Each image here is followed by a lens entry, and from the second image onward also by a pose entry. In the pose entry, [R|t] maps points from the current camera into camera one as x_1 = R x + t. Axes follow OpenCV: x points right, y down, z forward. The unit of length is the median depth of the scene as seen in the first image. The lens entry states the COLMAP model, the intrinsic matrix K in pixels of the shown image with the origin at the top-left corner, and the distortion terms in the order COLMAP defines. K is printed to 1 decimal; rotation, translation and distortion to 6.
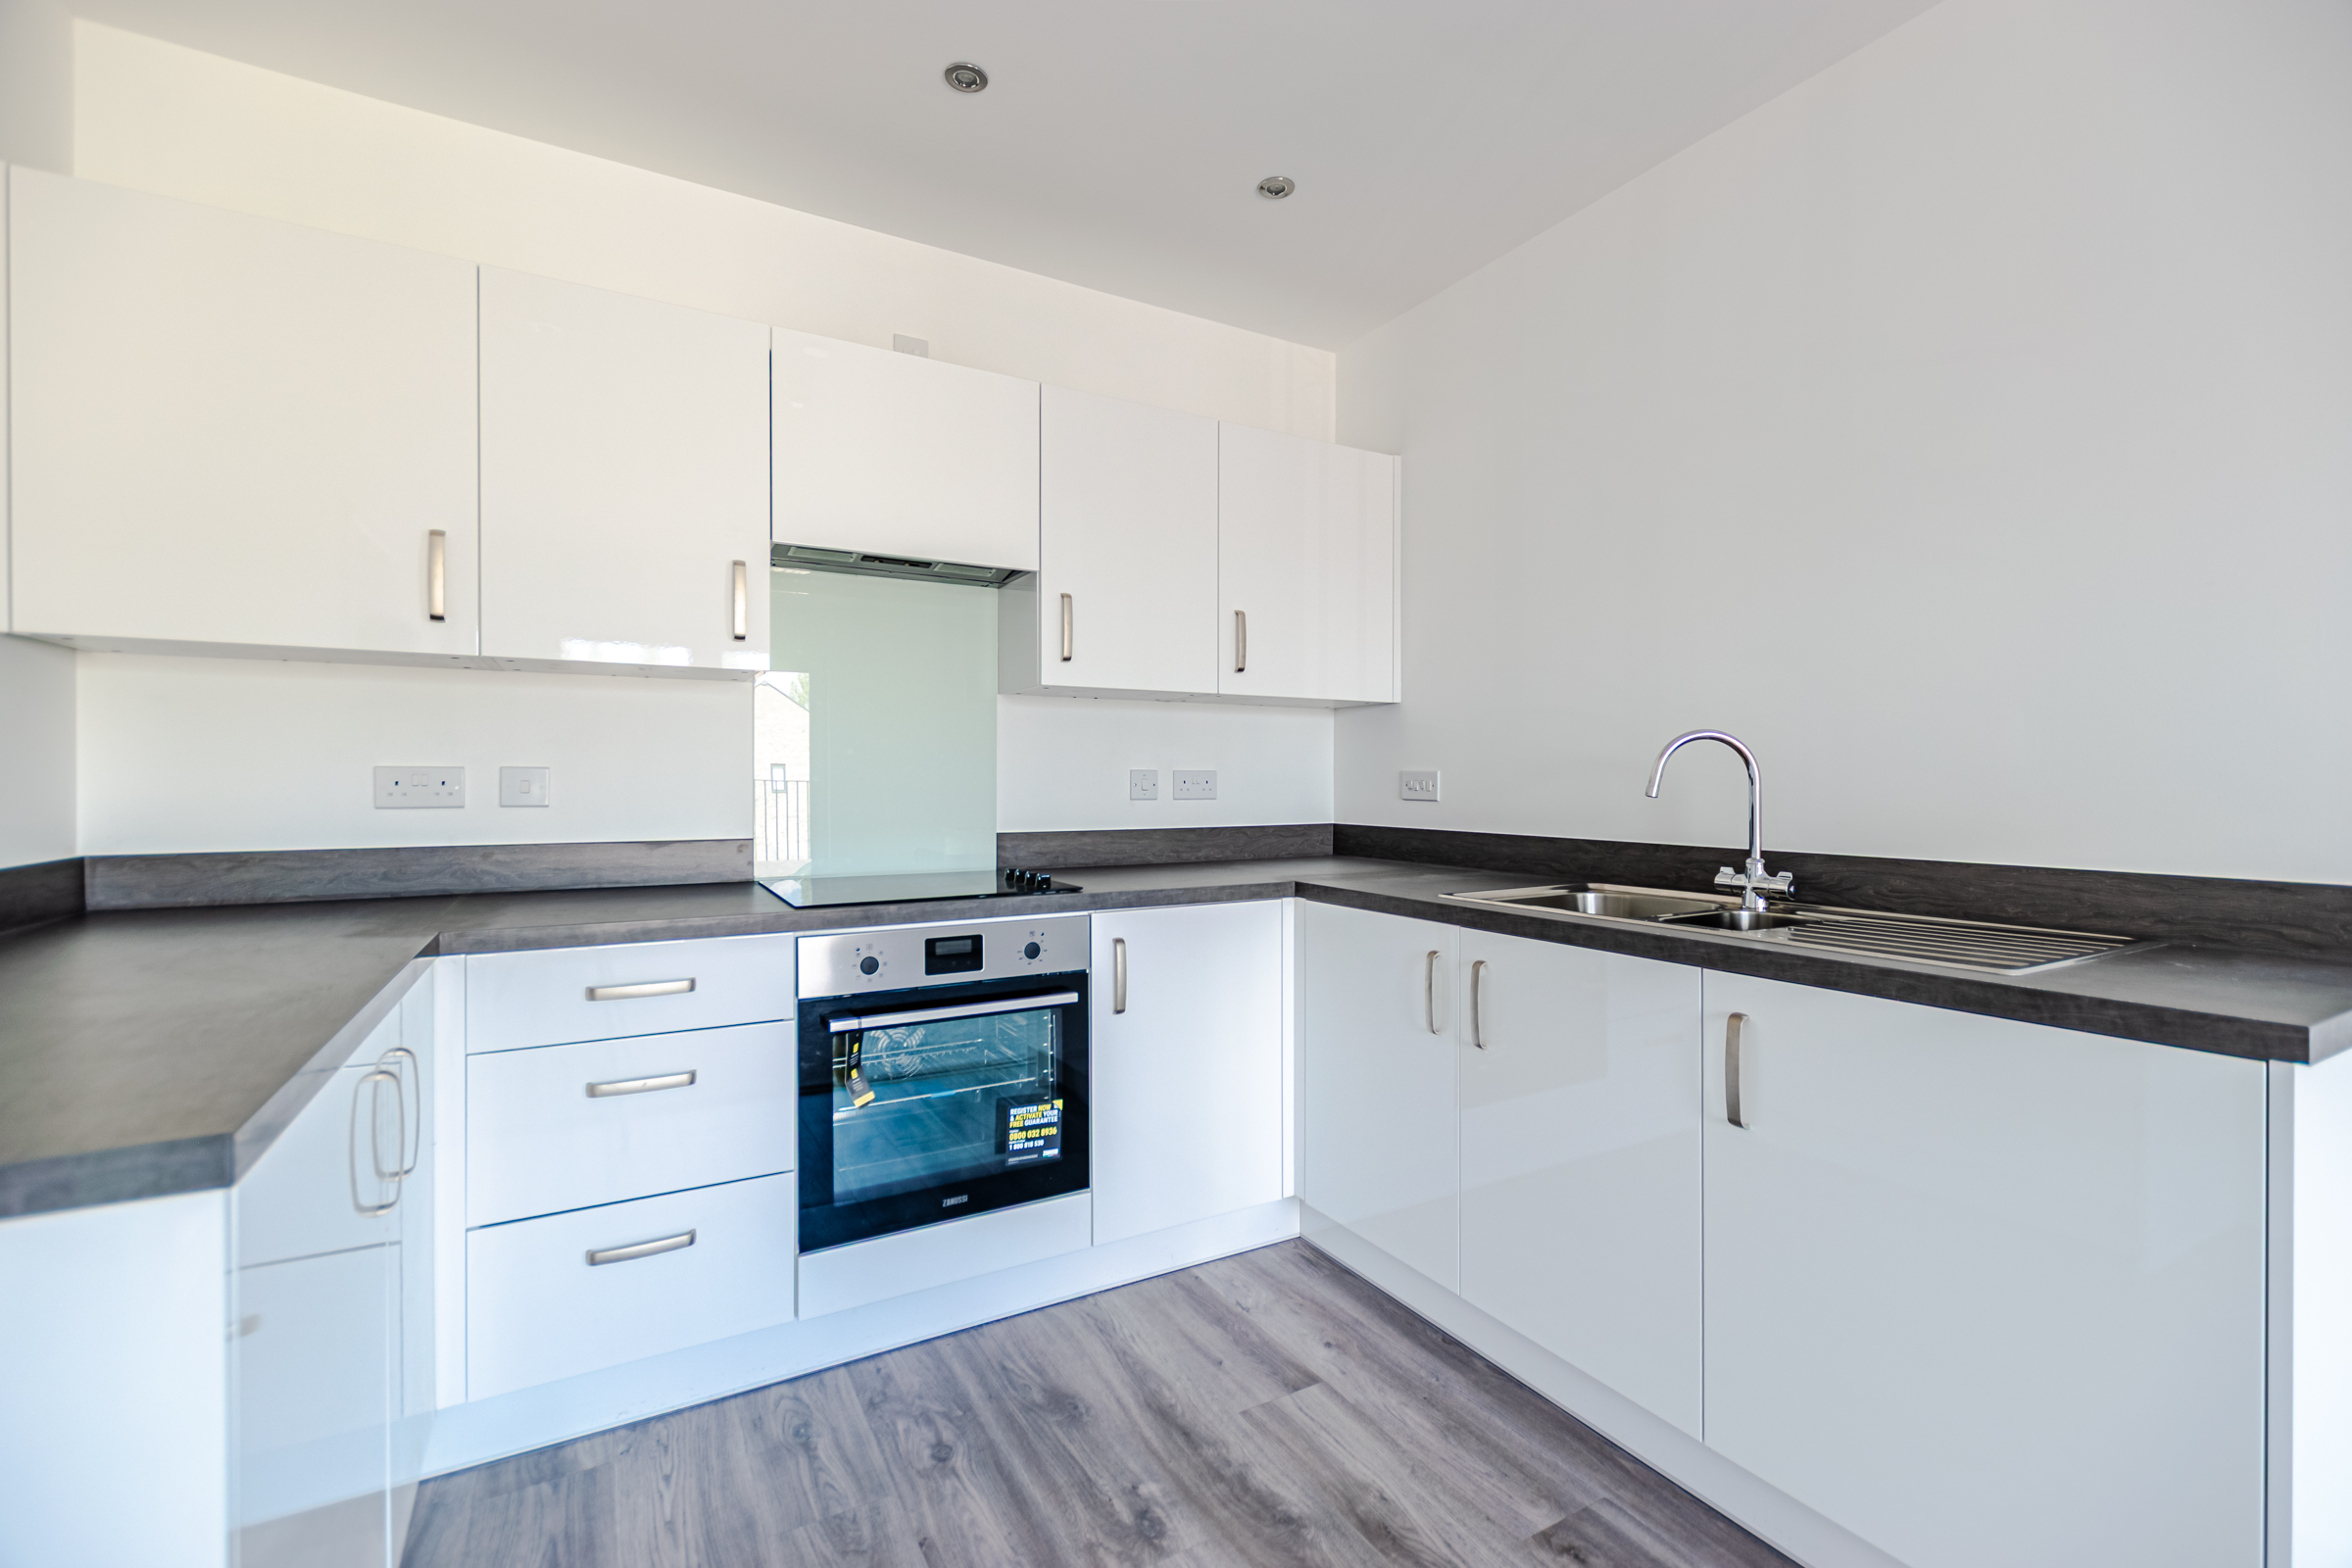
lens RADIAL K [[1016.4, 0, 1184.9], [0, 1016.4, 778.9], [0, 0, 1]] dist [0.015721, -0.000102]
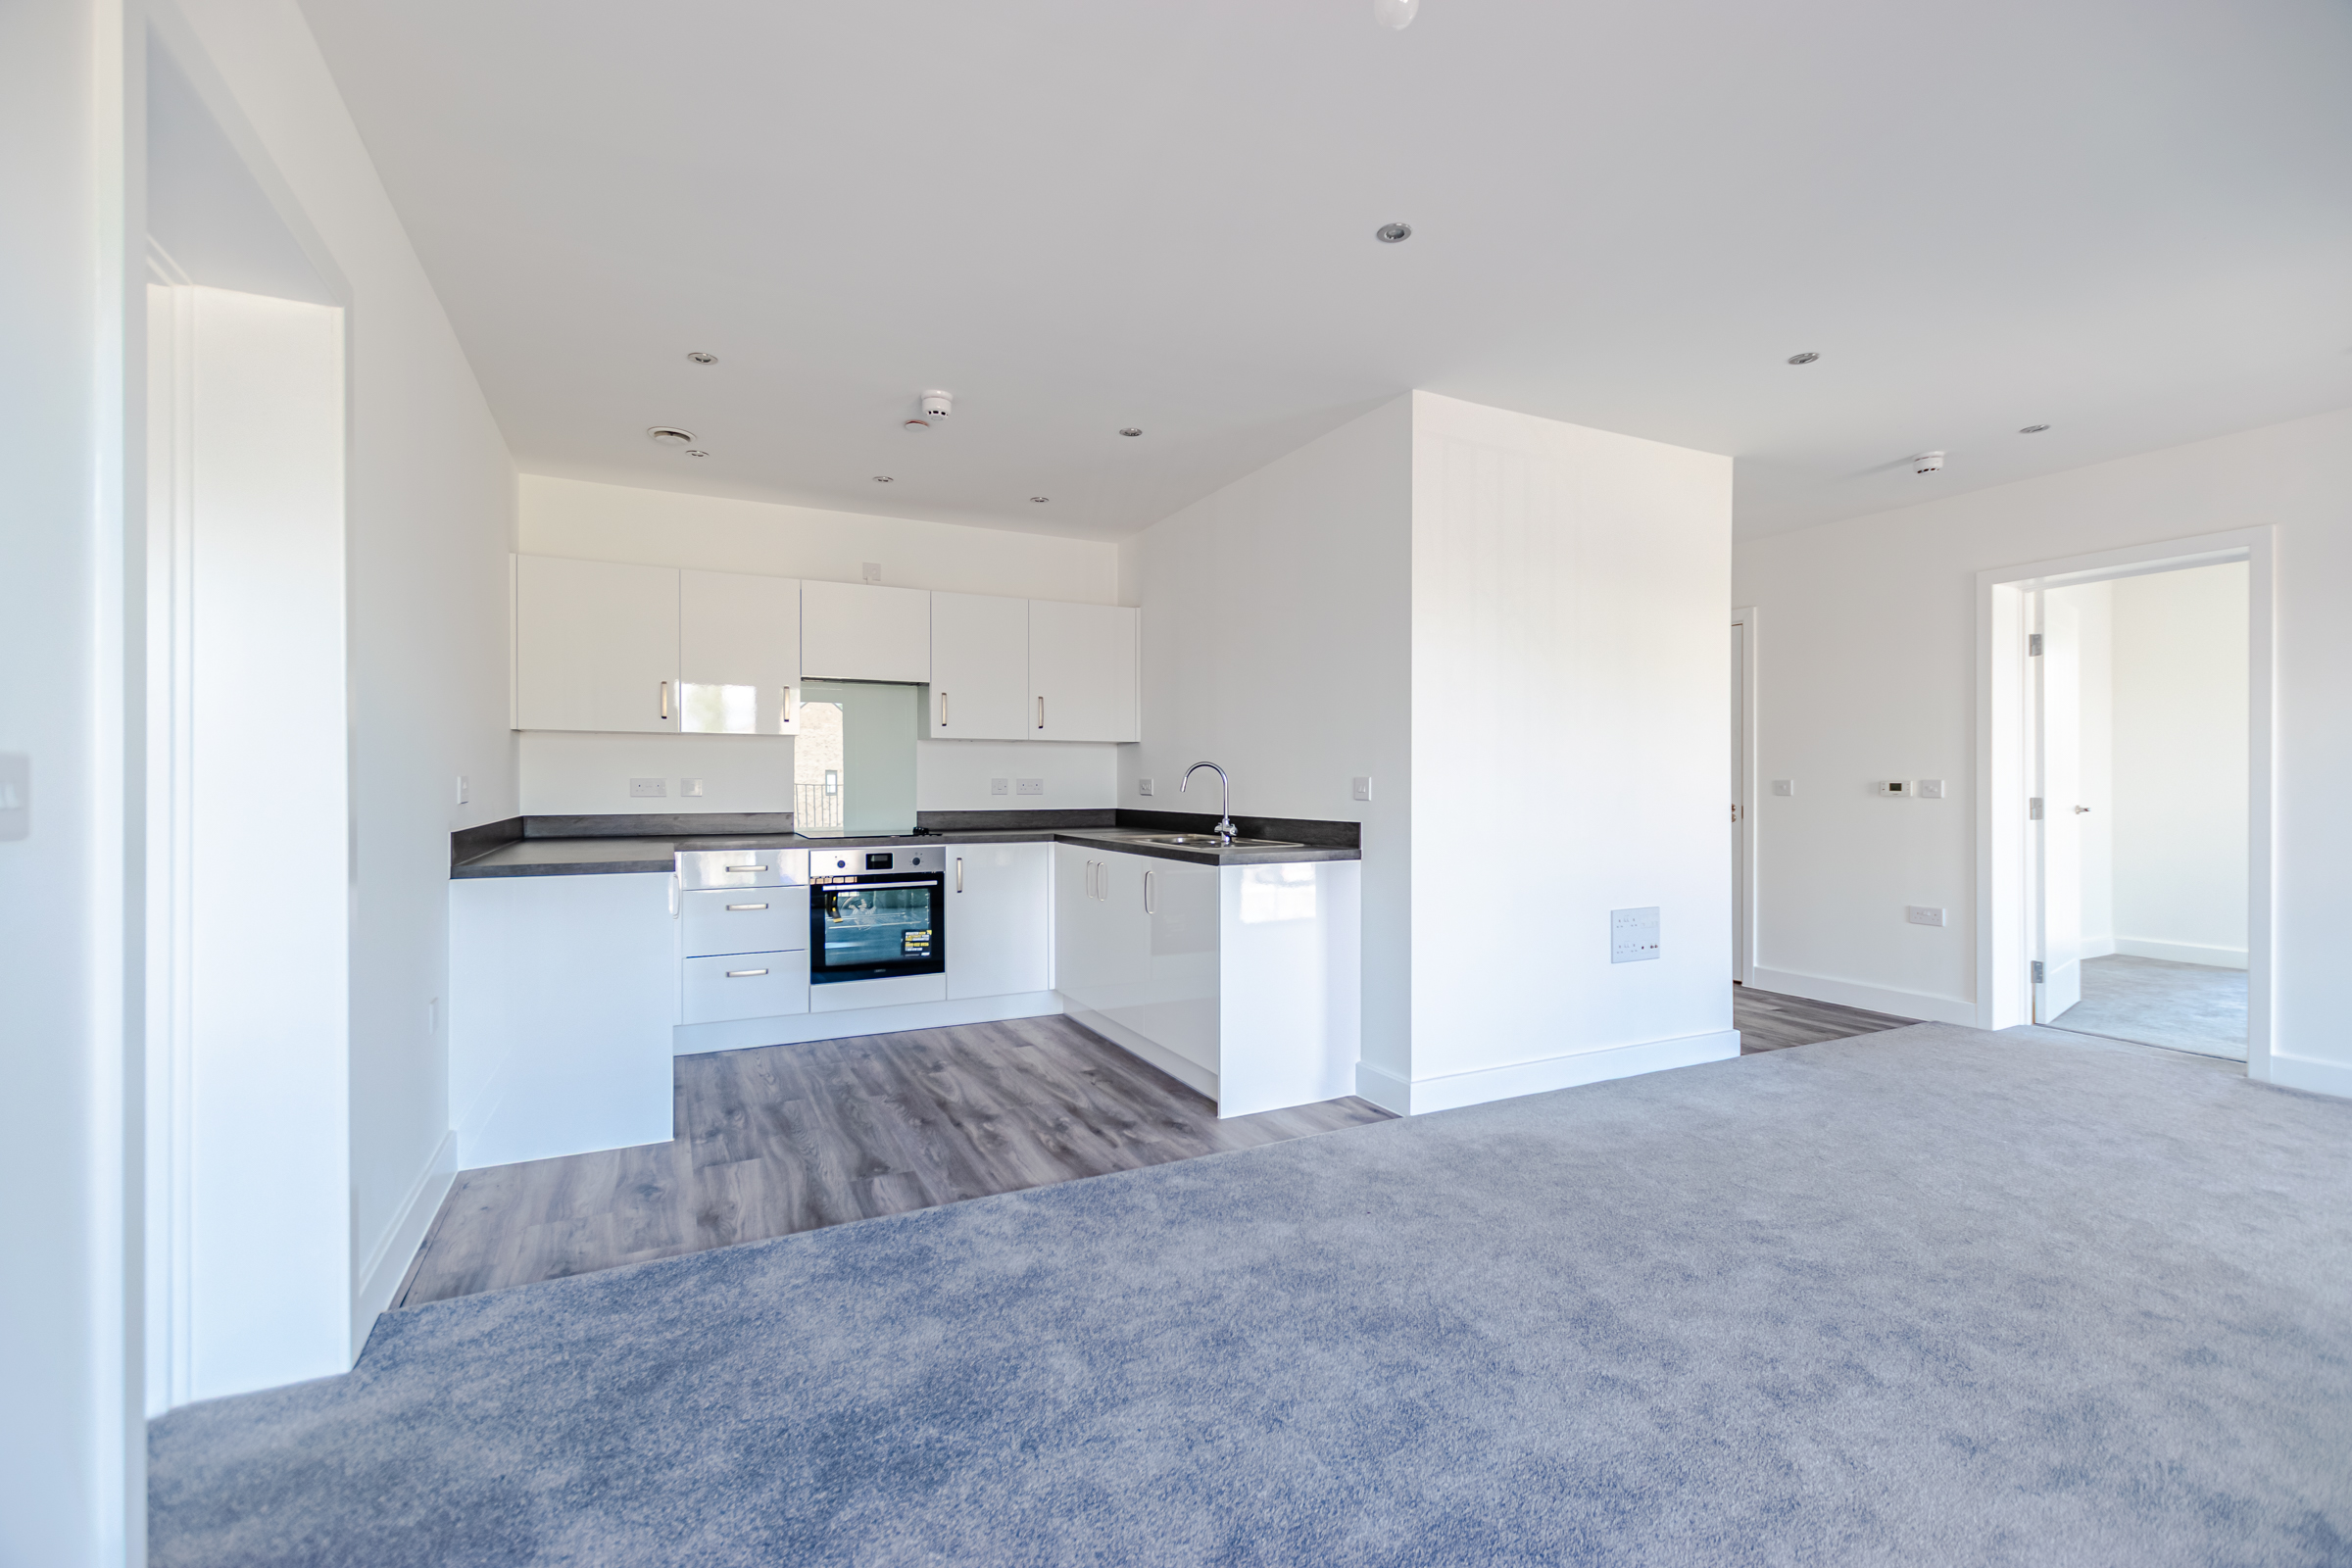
lens RADIAL K [[1016.4, 0, 1189.2], [0, 1016.4, 775.6], [0, 0, 1]] dist [0.015721, -0.000102]
pose [[0.998842, -0.000989, -0.048100, 0.539242], [0.000645, 0.999974, -0.007157, -0.001359], [0.048106, 0.007117, 0.998817, -1.161966]]
